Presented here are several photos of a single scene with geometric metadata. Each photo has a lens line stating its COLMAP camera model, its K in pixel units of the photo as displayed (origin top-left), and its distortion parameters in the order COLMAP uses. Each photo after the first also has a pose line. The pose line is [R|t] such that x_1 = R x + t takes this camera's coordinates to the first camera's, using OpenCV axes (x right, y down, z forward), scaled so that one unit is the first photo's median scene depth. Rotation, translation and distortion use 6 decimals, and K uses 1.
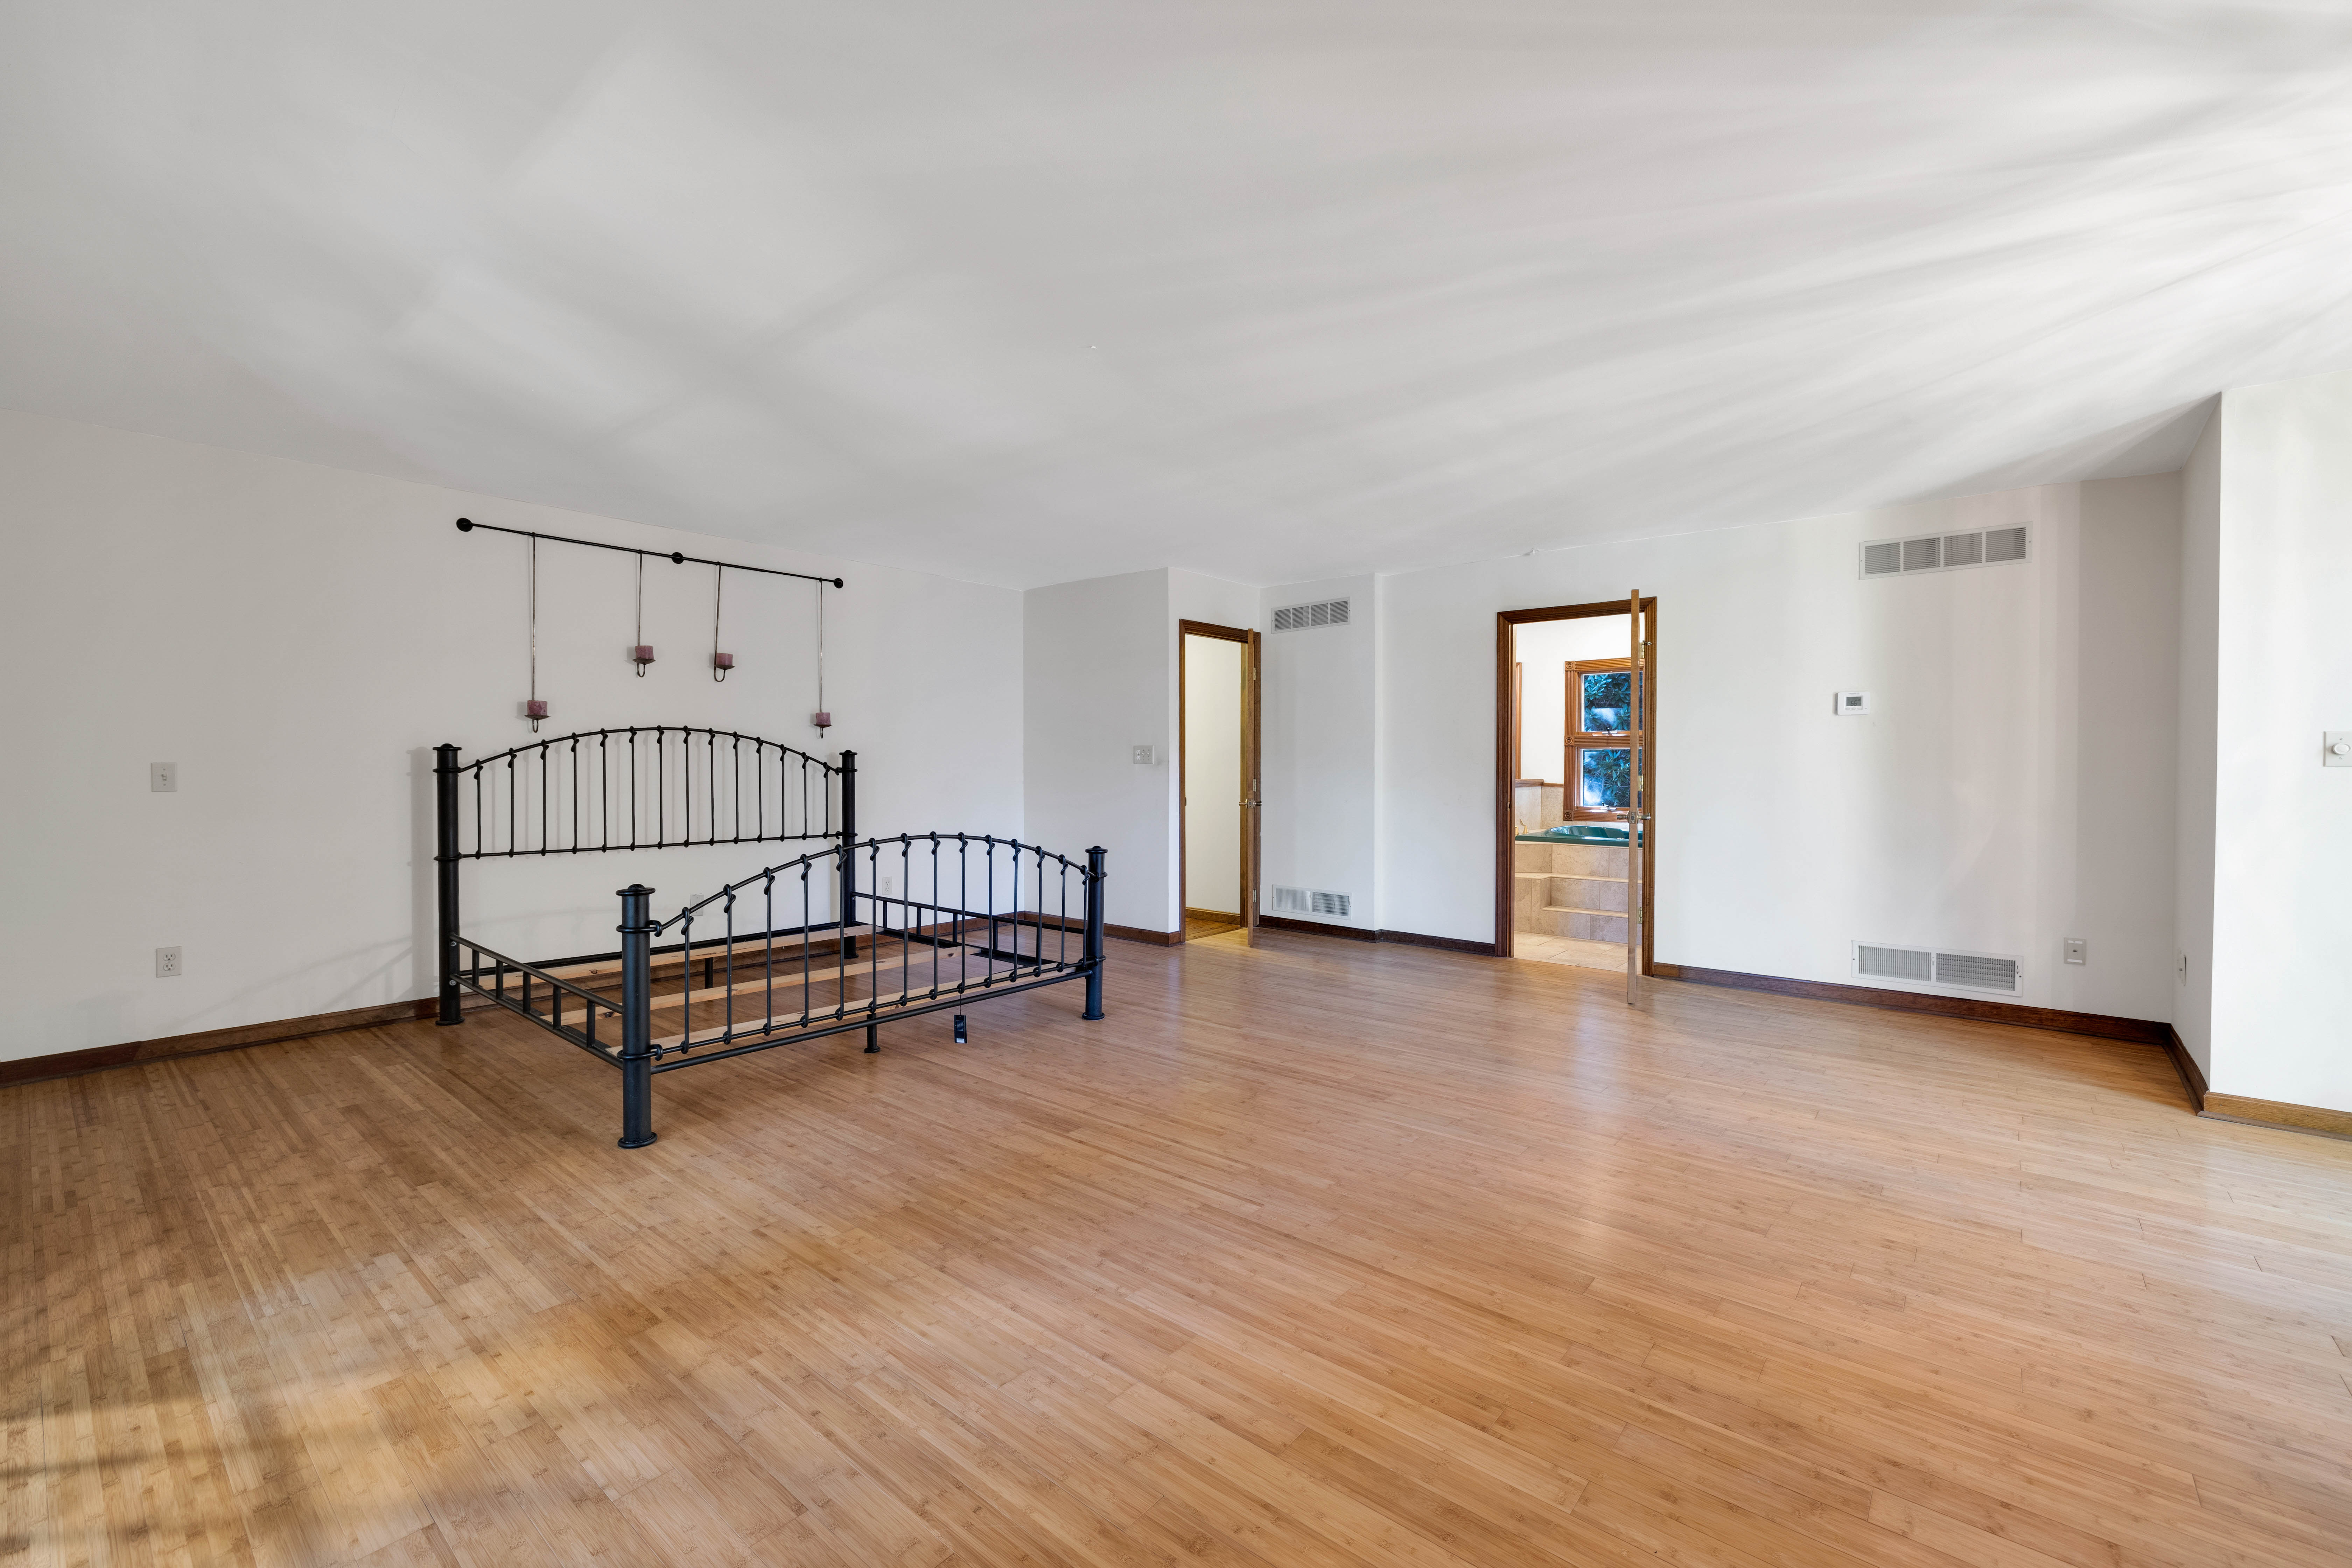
lens RADIAL K [[981.0, 0, 1174.0], [0, 981.0, 779.4], [0, 0, 1]] dist [0.000100, 0.000009]
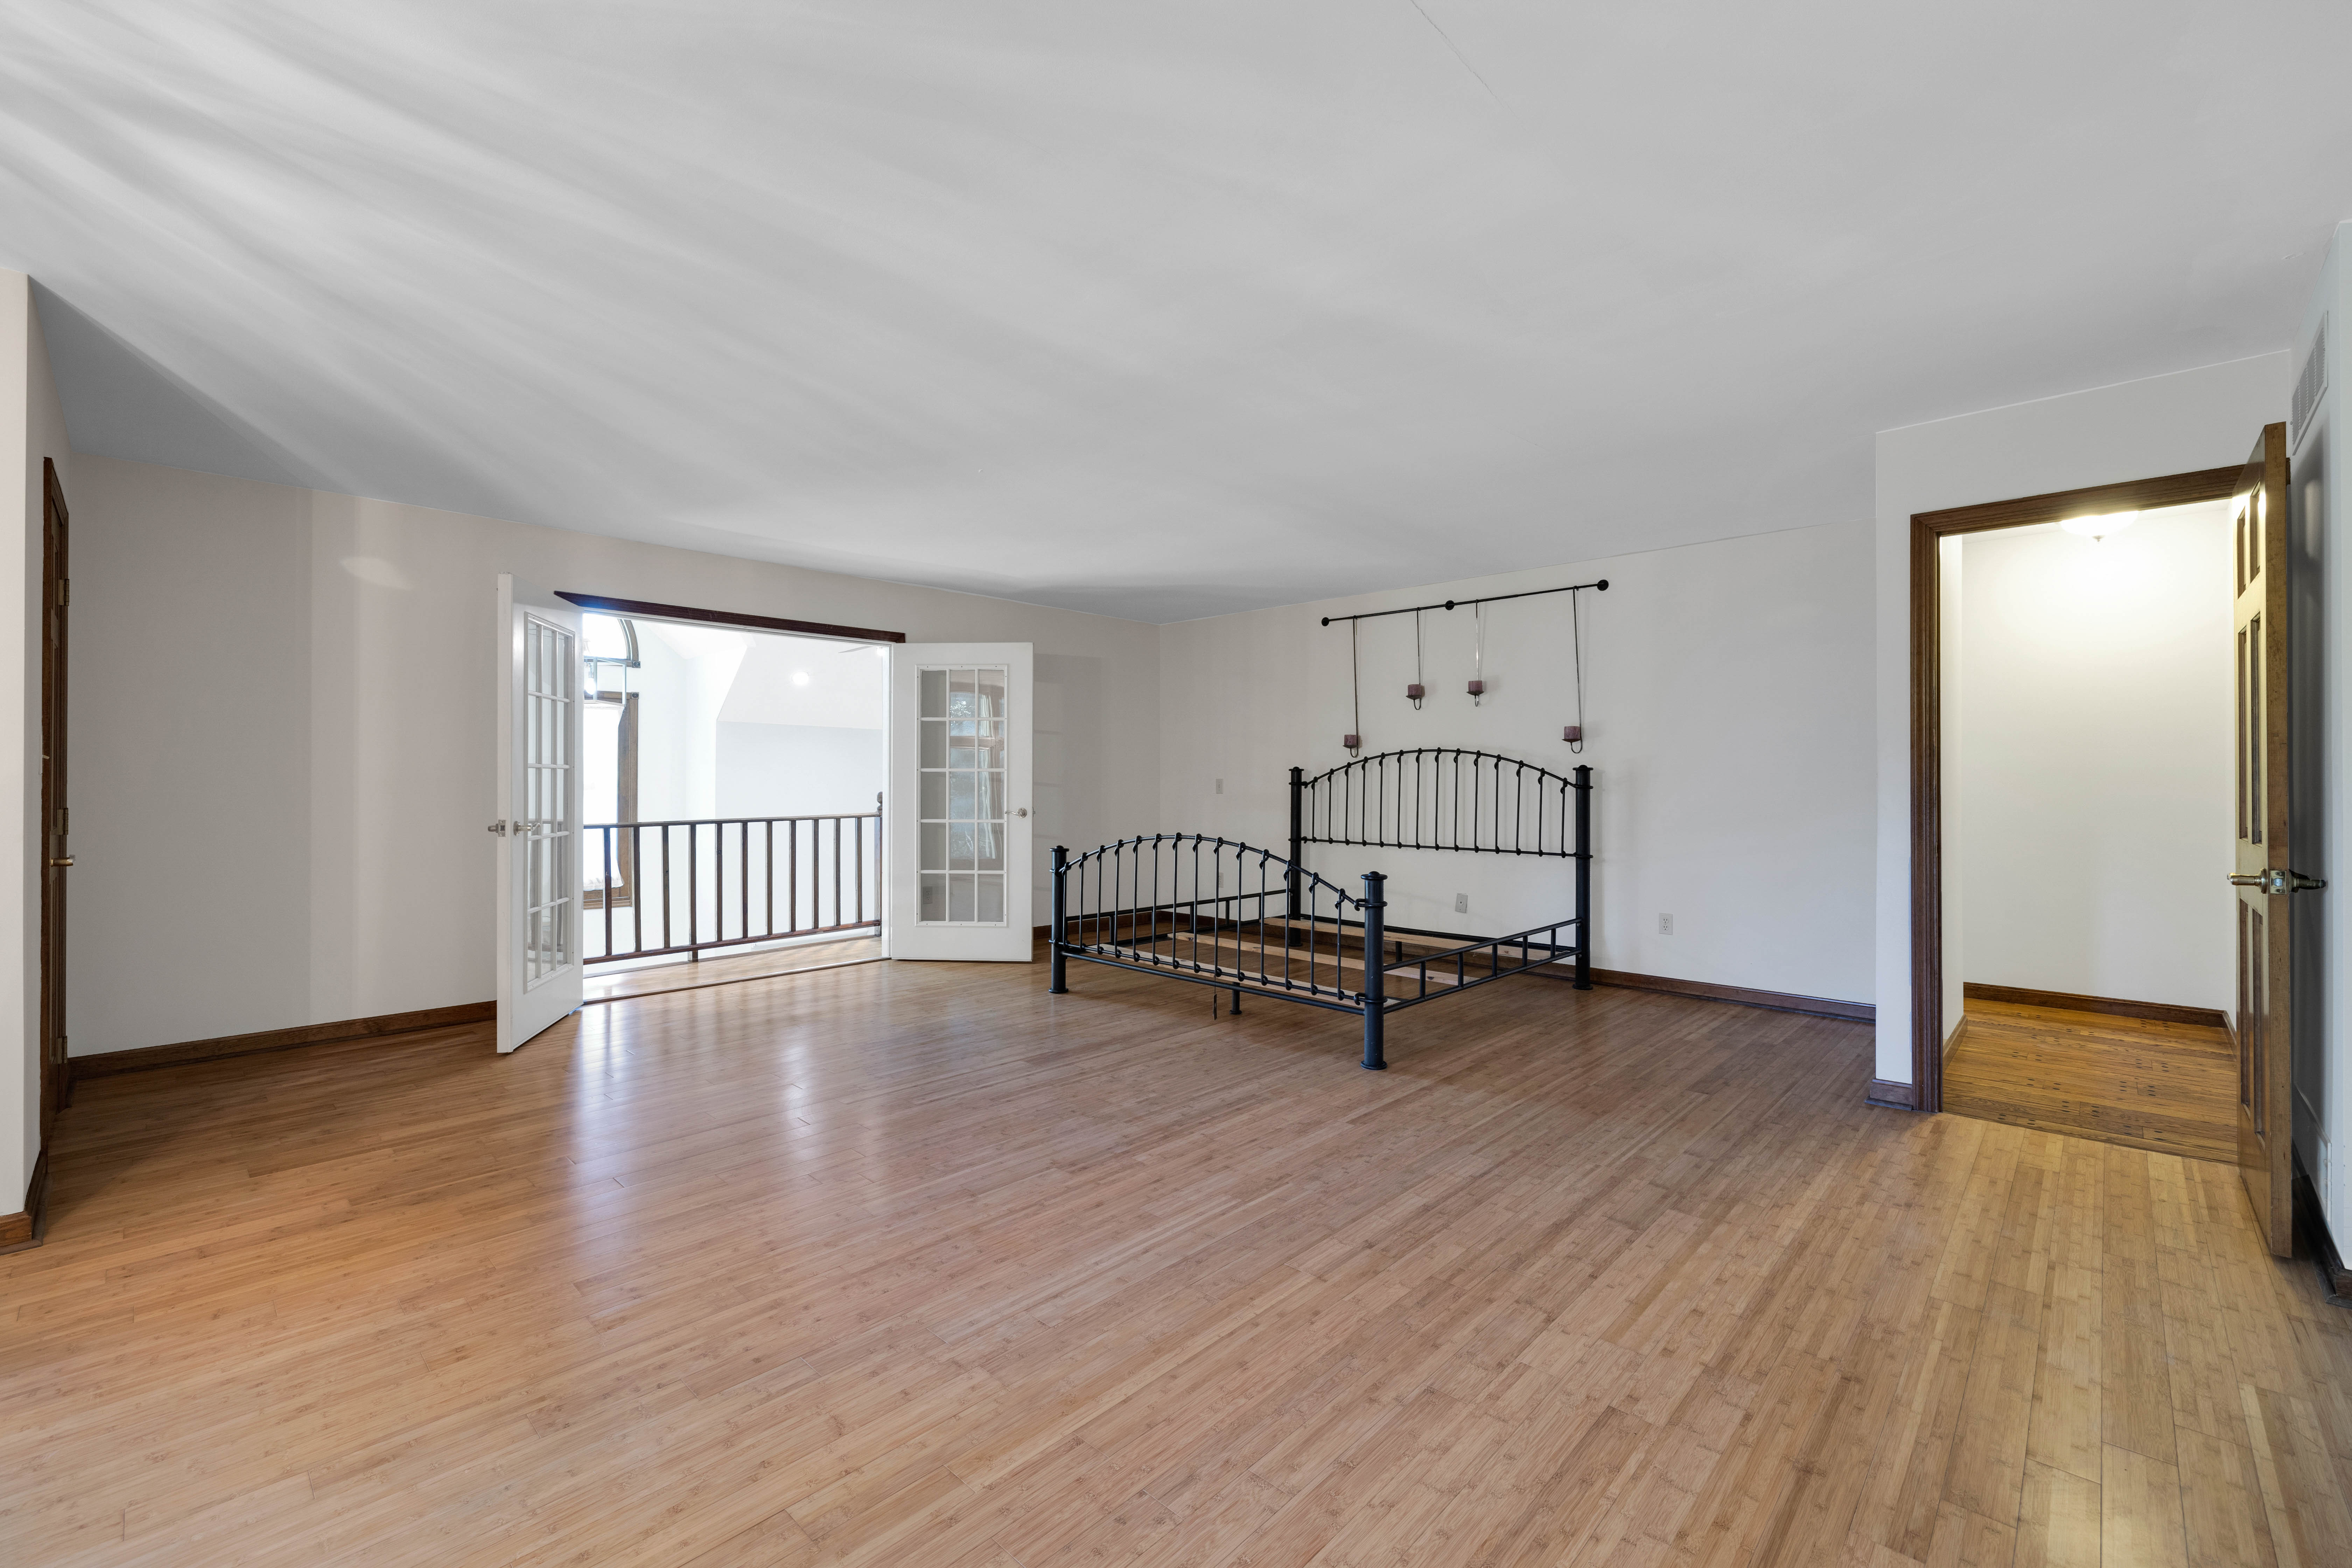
lens RADIAL K [[981.0, 0, 1179.2], [0, 981.0, 769.9], [0, 0, 1]] dist [0.000100, 0.000009]
pose [[-0.057773, -0.012156, -0.998256, 0.956117], [-0.017327, 0.999787, -0.011172, -0.011702], [0.998179, 0.016651, -0.057971, 1.031775]]
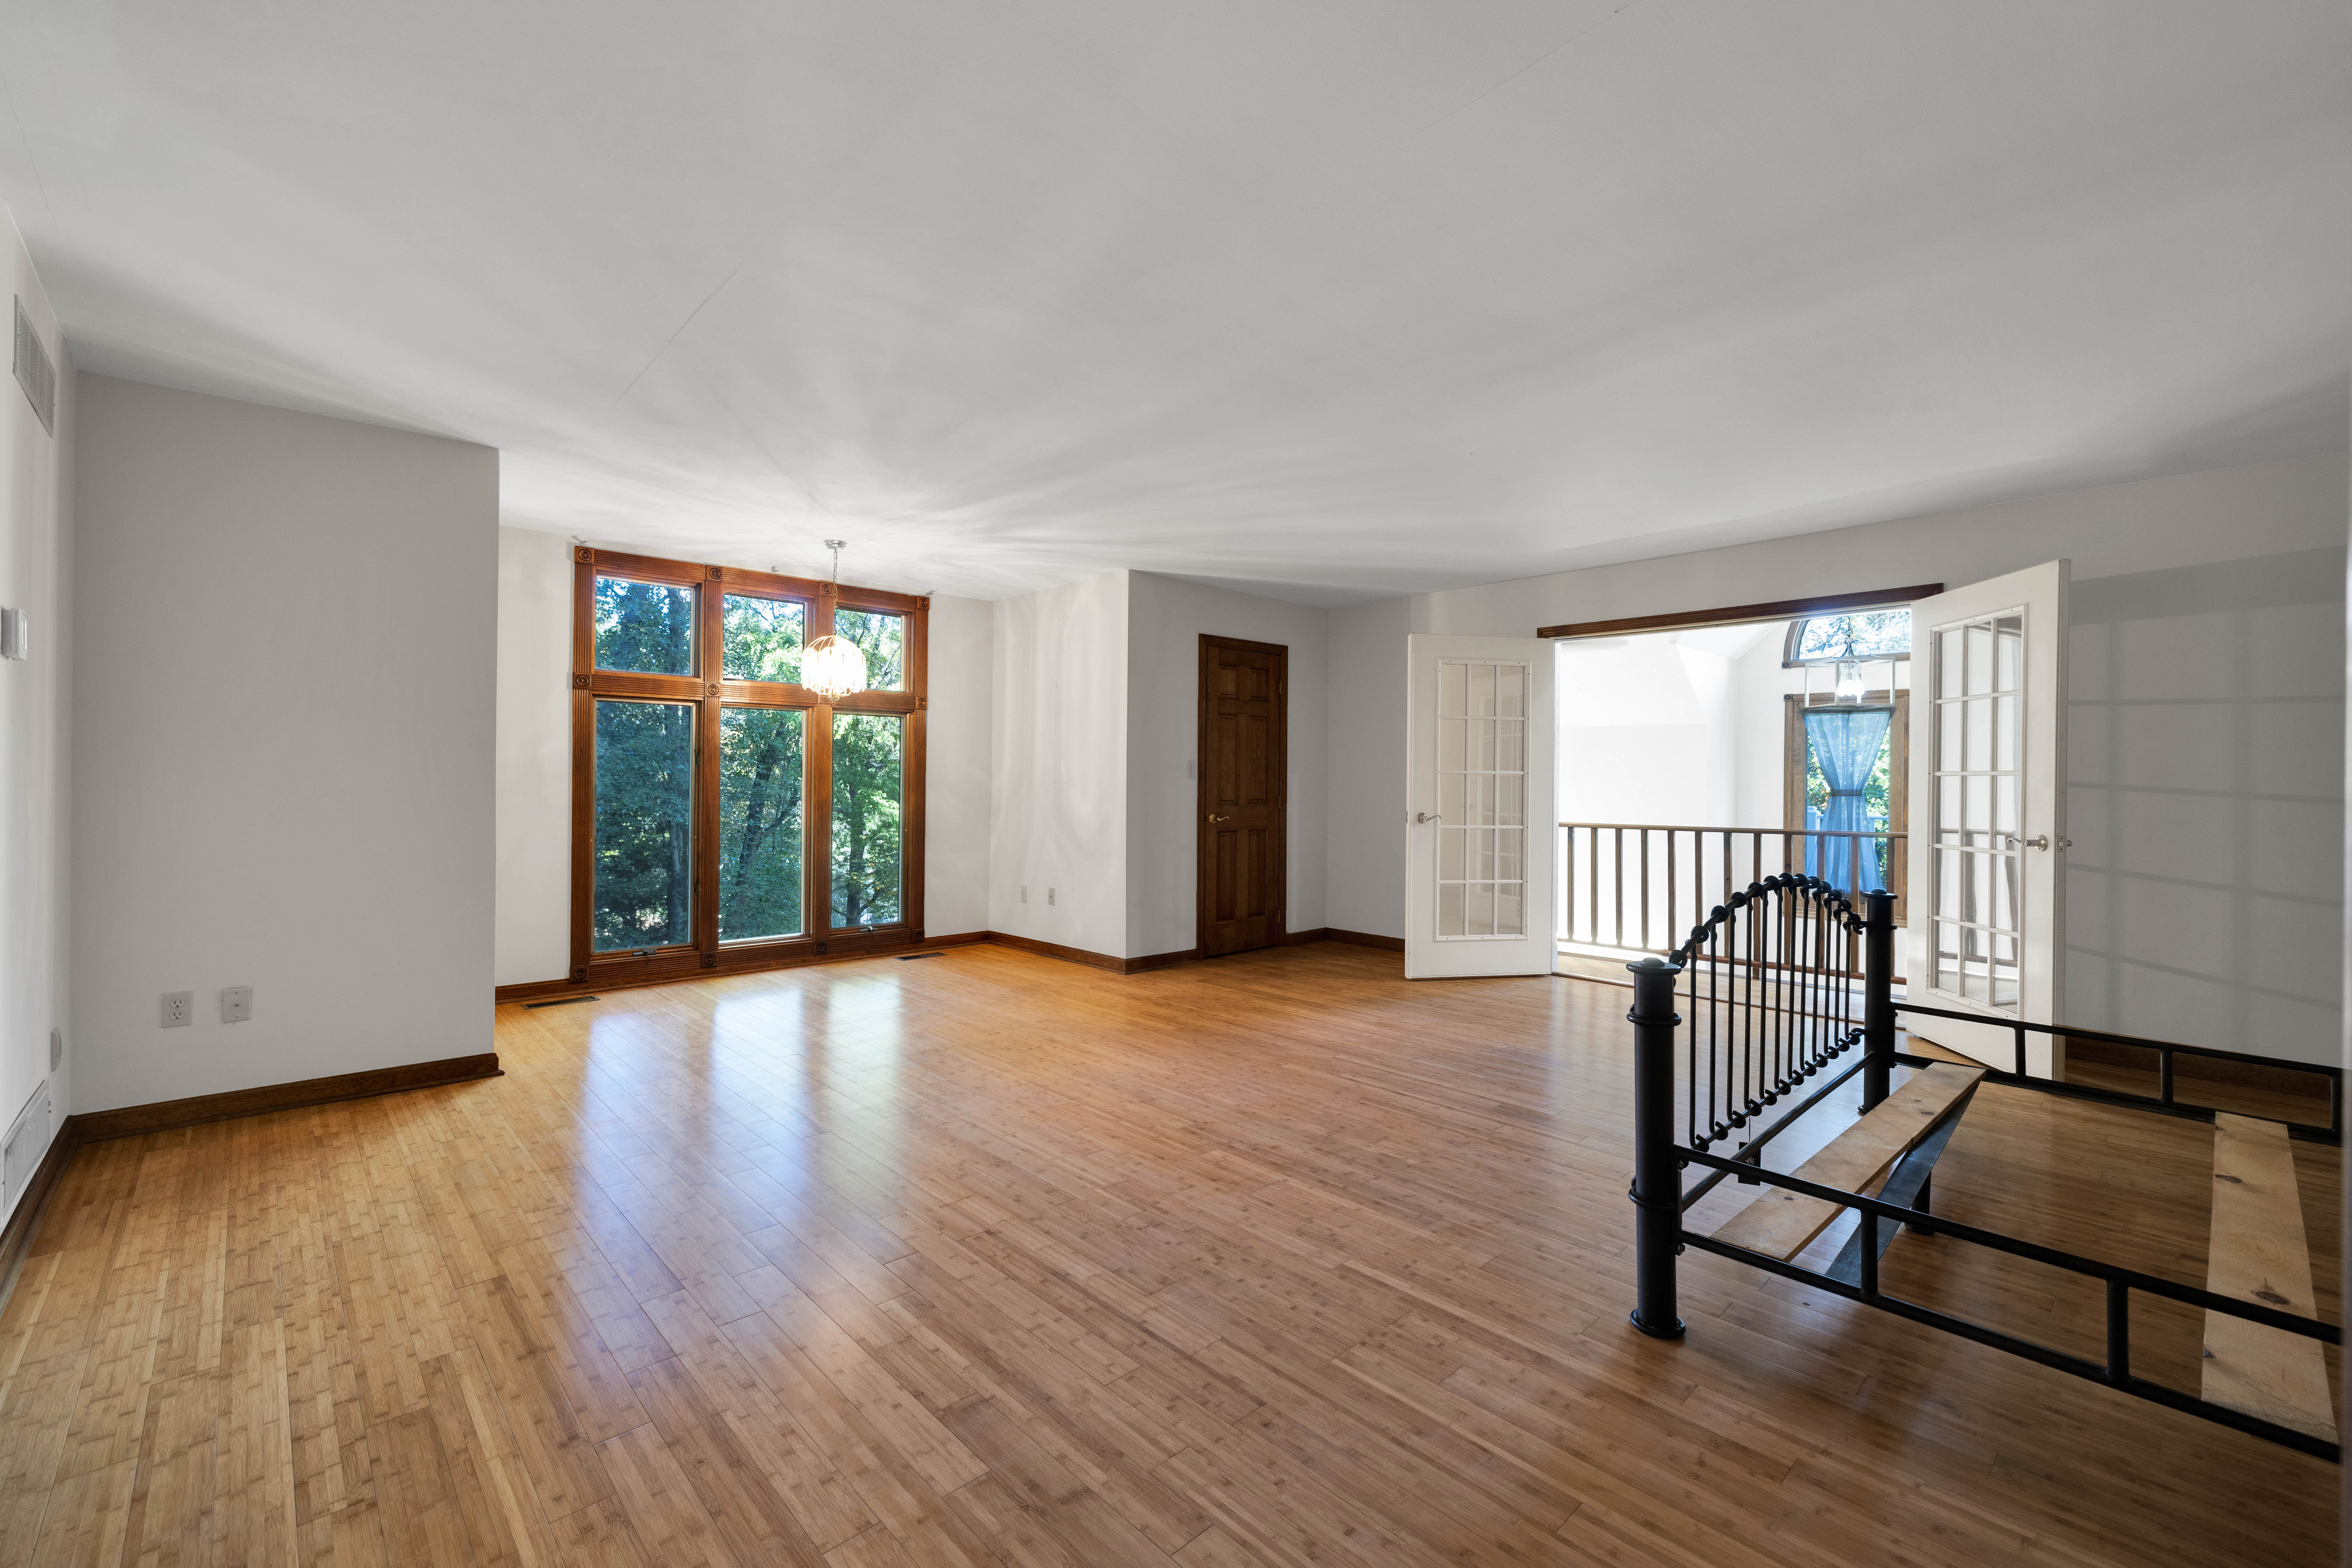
lens RADIAL K [[981.0, 0, 1175.0], [0, 981.0, 780.7], [0, 0, 1]] dist [0.000100, 0.000009]
pose [[-0.993186, -0.012989, 0.115814, 0.112392], [-0.010955, 0.999775, 0.018184, -0.026782], [-0.116024, 0.016791, -0.993104, 1.756726]]
